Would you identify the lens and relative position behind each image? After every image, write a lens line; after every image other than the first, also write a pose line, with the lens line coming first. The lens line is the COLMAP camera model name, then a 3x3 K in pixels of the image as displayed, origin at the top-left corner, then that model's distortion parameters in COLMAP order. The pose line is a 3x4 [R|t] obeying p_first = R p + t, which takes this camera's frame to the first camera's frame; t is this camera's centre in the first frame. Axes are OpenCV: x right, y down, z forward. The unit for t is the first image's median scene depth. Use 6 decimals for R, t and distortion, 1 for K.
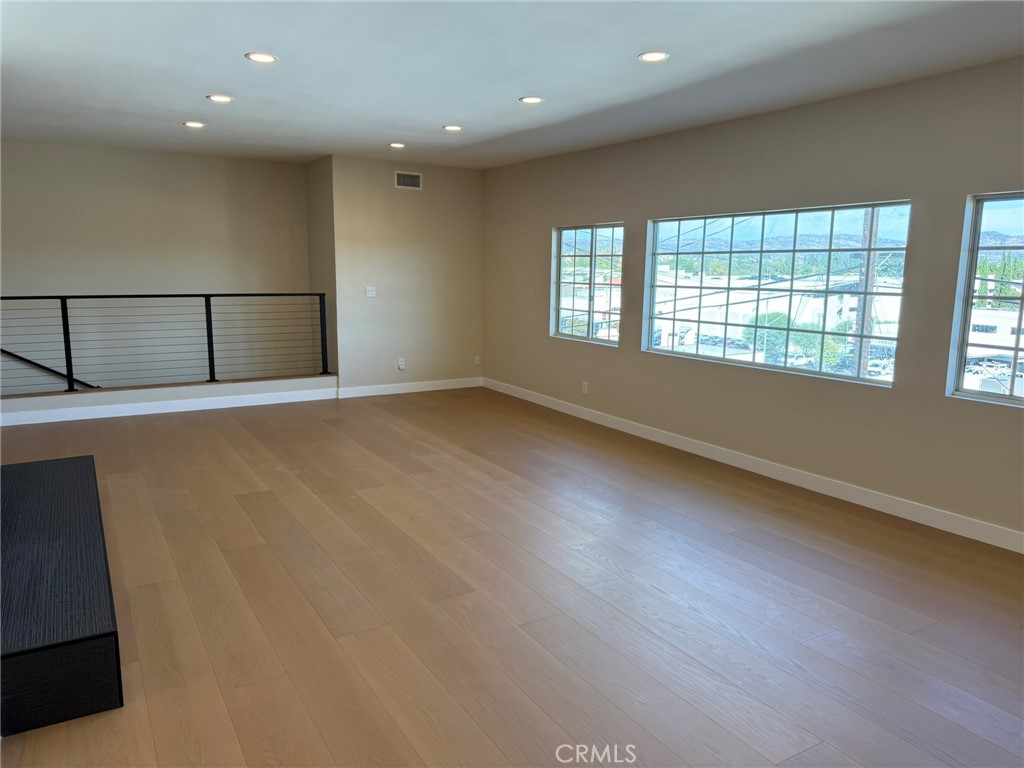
lens RADIAL K [[720.3, 0, 515.4], [0, 720.3, 387.6], [0, 0, 1]] dist [0.075761, -0.084917]
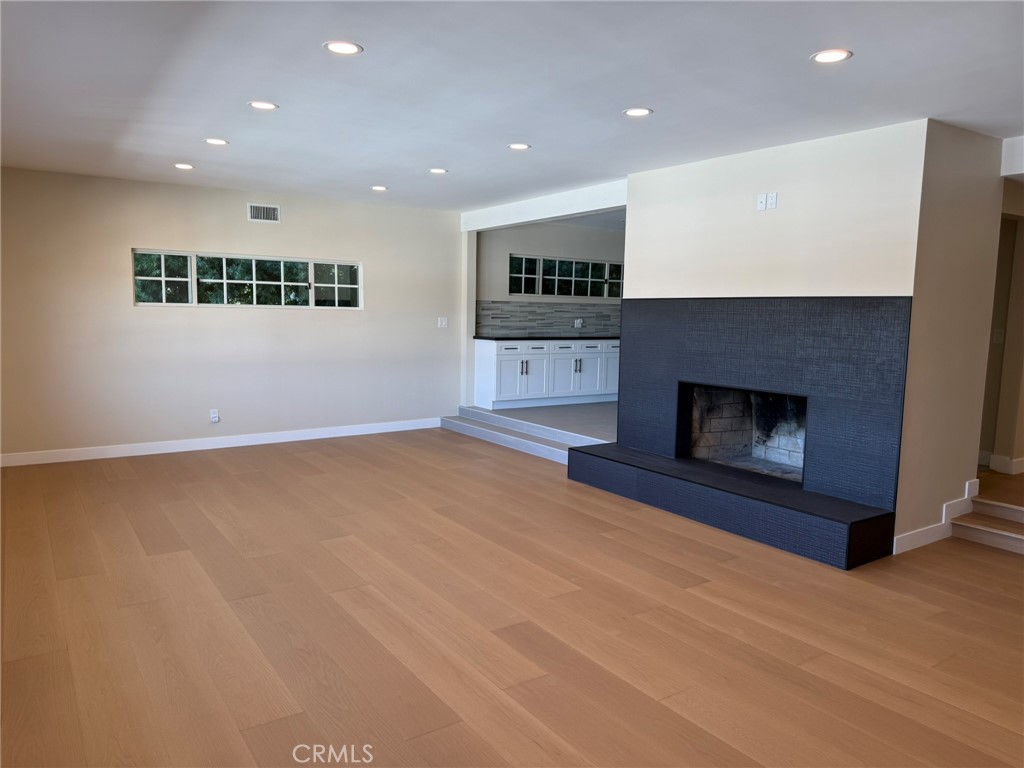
lens RADIAL K [[720.3, 0, 515.4], [0, 720.3, 387.6], [0, 0, 1]] dist [0.075761, -0.084917]
pose [[-0.997528, -0.018772, -0.067709, -0.090031], [-0.036912, 0.959968, 0.277666, -0.282025], [0.059786, 0.279479, -0.958289, 1.654783]]
